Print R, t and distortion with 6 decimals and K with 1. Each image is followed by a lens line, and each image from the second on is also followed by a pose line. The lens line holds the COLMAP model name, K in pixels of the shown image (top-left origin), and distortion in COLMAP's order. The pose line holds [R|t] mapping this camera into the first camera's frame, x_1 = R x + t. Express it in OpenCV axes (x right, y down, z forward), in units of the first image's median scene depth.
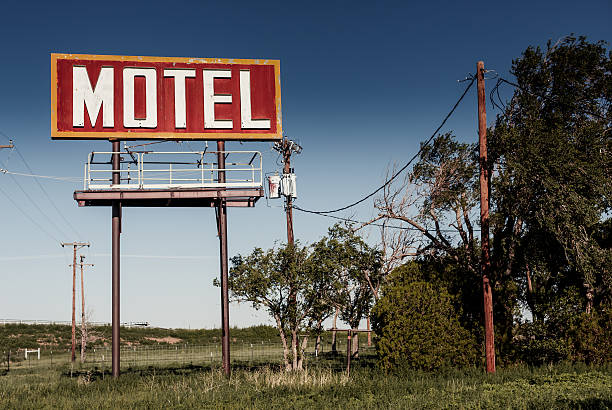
lens RADIAL K [[918.0, 0, 304.9], [0, 918.0, 199.7], [0, 0, 1]] dist [0.035567, 0.000000]
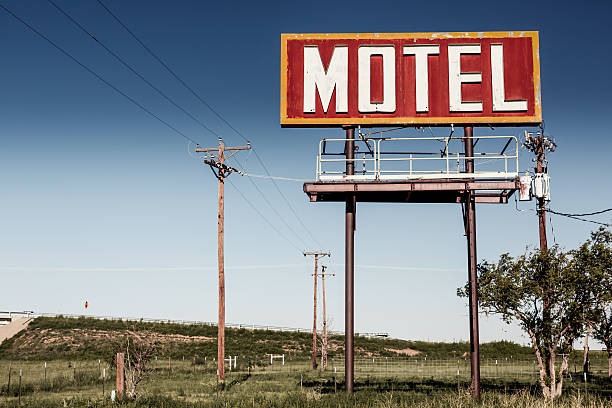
lens RADIAL K [[918.0, 0, 304.0], [0, 918.0, 206.7], [0, 0, 1]] dist [0.035567, 0.000000]
pose [[0.966461, 0.000311, -0.256815, -0.018448], [-0.001800, 0.999983, -0.005562, 0.017063], [0.256809, 0.005838, 0.966445, 0.120151]]
